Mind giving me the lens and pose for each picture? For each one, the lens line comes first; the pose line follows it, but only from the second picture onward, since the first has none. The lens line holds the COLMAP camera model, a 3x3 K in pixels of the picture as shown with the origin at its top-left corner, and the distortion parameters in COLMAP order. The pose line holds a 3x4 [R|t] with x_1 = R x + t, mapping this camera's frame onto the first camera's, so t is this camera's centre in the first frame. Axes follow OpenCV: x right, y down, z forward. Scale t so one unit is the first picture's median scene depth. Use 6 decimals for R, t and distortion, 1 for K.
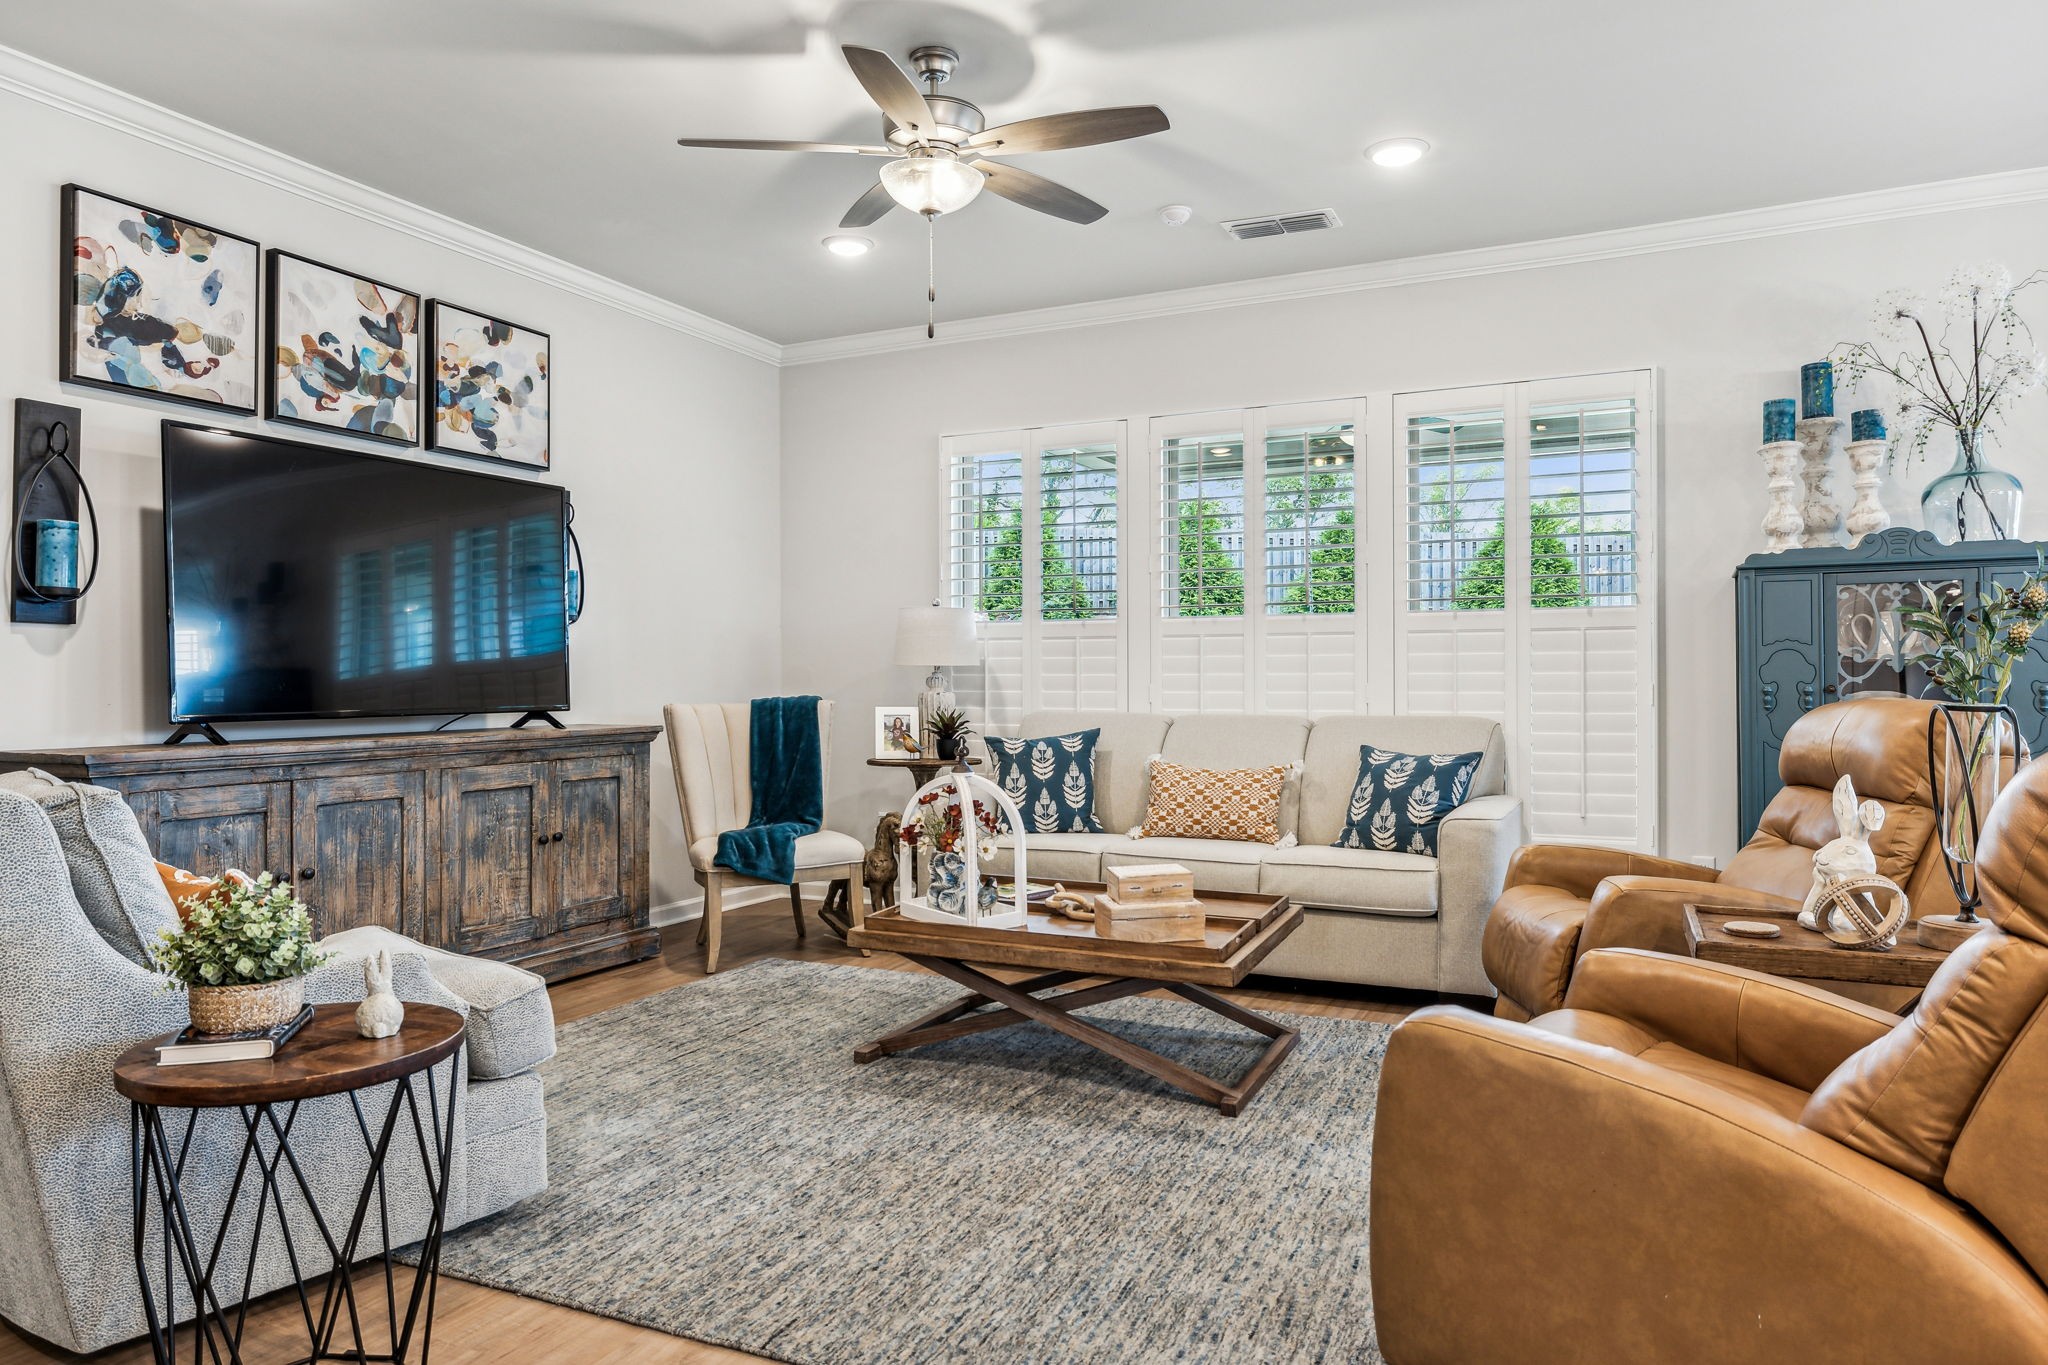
lens RADIAL K [[1279.3, 0, 1014.0], [0, 1279.3, 675.2], [0, 0, 1]] dist [-0.004721, 0.000040]
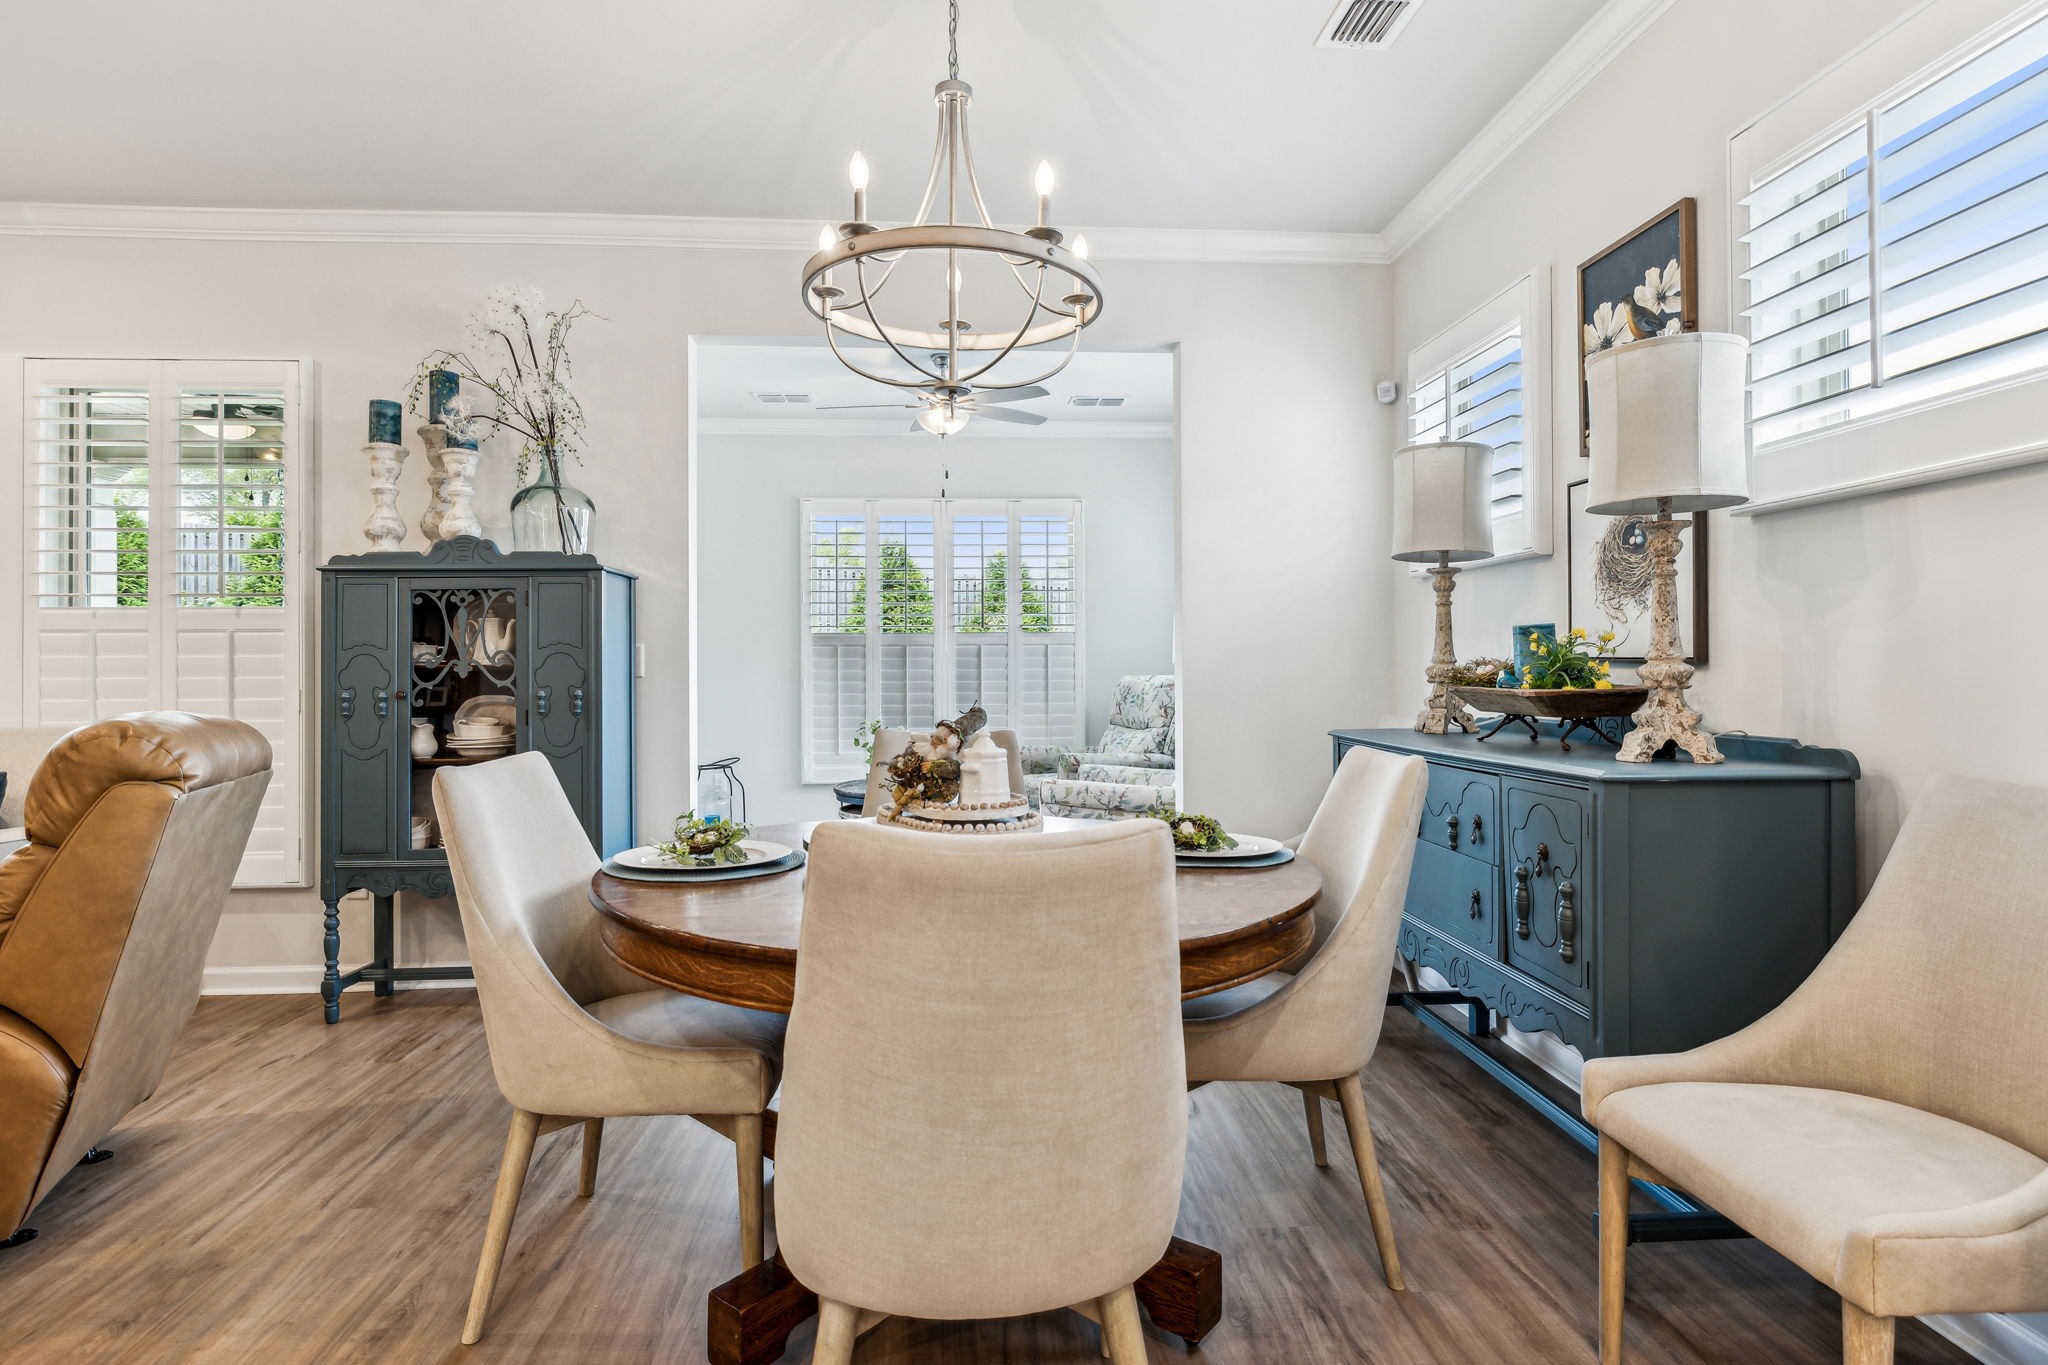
lens RADIAL K [[1035.6, 0, 1021.0], [0, 1035.6, 664.3], [0, 0, 1]] dist [-0.001909, -0.000234]
pose [[0.865660, 0.001746, 0.500630, 0.641711], [0.001473, 0.999981, -0.006035, -0.007220], [-0.500631, 0.005962, 0.865640, 0.069346]]
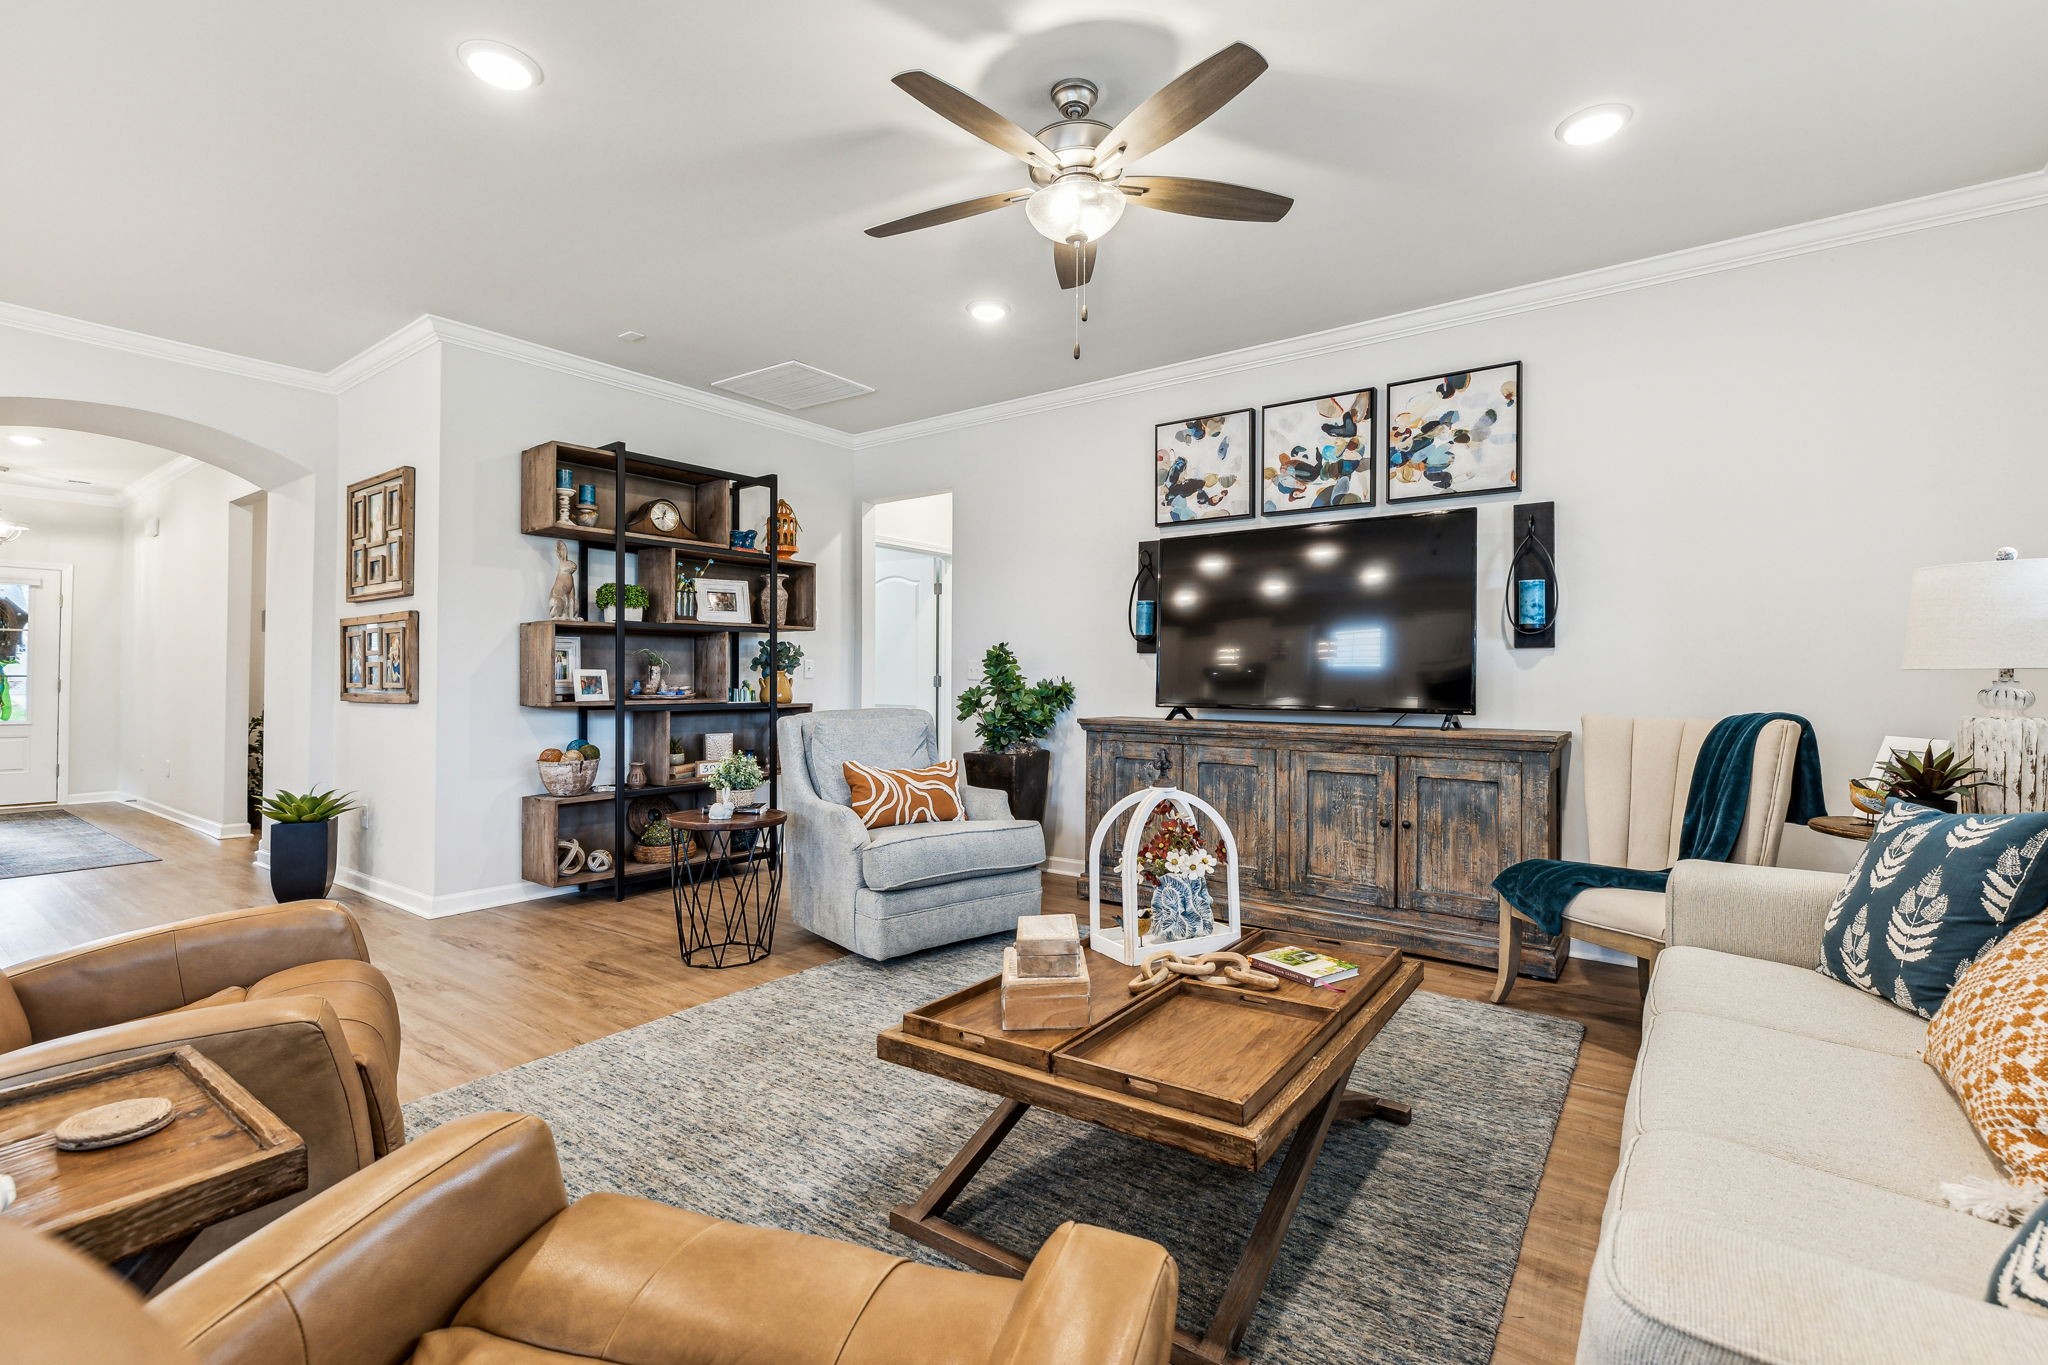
lens RADIAL K [[904.2, 0, 1022.8], [0, 904.2, 673.8], [0, 0, 1]] dist [-0.000777, -0.000046]
pose [[-0.182346, -0.006552, -0.983213, 0.528672], [-0.006684, 0.999963, -0.005424, -0.000418], [0.983212, 0.005582, -0.182383, 0.870946]]
